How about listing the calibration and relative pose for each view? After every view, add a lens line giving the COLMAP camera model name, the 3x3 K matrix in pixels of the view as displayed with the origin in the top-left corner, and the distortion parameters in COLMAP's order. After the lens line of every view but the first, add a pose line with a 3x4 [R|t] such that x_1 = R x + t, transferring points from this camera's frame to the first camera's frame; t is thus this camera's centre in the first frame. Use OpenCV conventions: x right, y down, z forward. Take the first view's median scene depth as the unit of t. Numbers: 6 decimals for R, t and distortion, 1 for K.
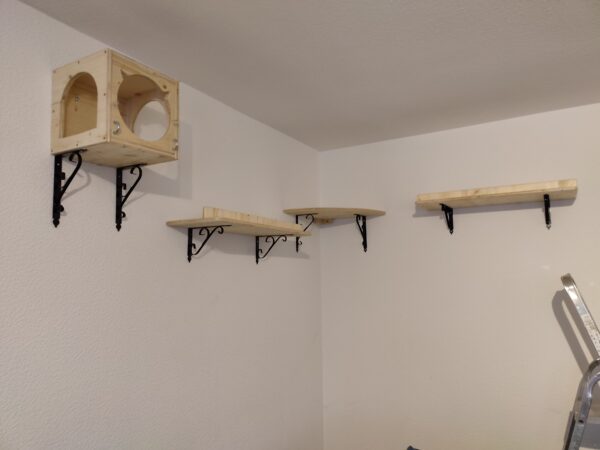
lens RADIAL K [[432.6, 0, 301.1], [0, 432.6, 221.1], [0, 0, 1]] dist [0.027544, -0.012755]
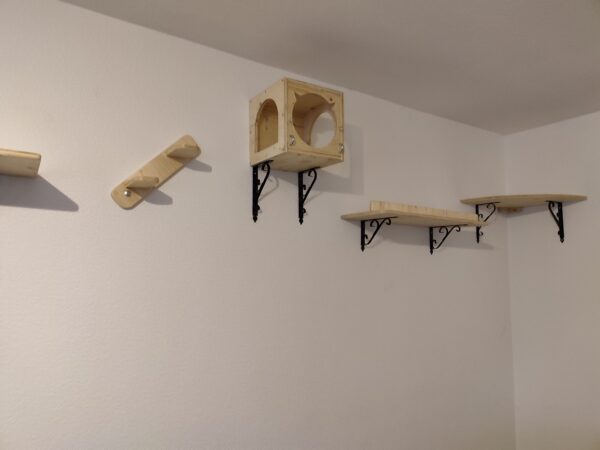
lens RADIAL K [[432.6, 0, 300.5], [0, 432.6, 223.0], [0, 0, 1]] dist [0.027544, -0.012755]
pose [[0.896828, -0.024346, -0.441708, 0.108530], [0.032572, 0.999408, 0.011048, 0.005631], [0.441178, -0.024295, 0.897091, -0.079027]]
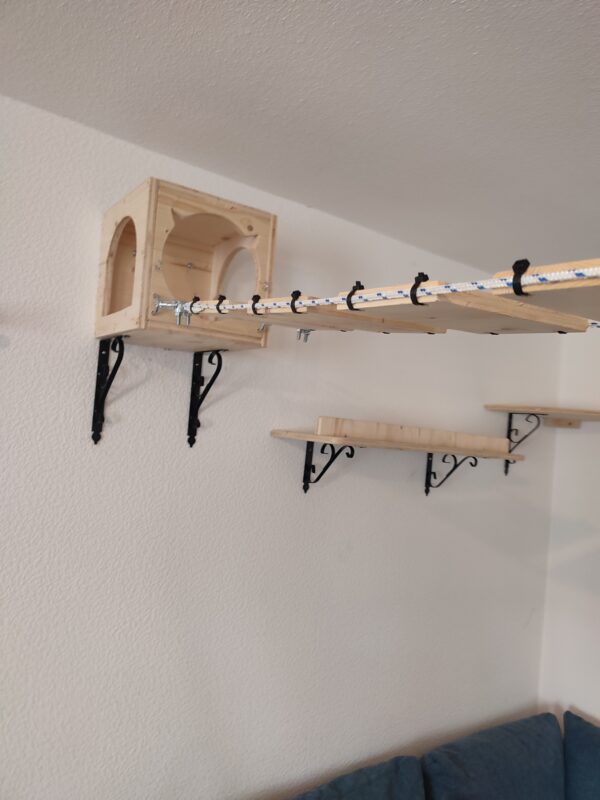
lens RADIAL K [[576.8, 0, 295.5], [0, 576.8, 396.0], [0, 0, 1]] dist [0.027544, -0.012755]
pose [[0.904751, 0.070538, -0.420059, 0.092424], [-0.050158, 0.996974, 0.059383, -0.116130], [0.422976, -0.032658, 0.905552, 0.264497]]
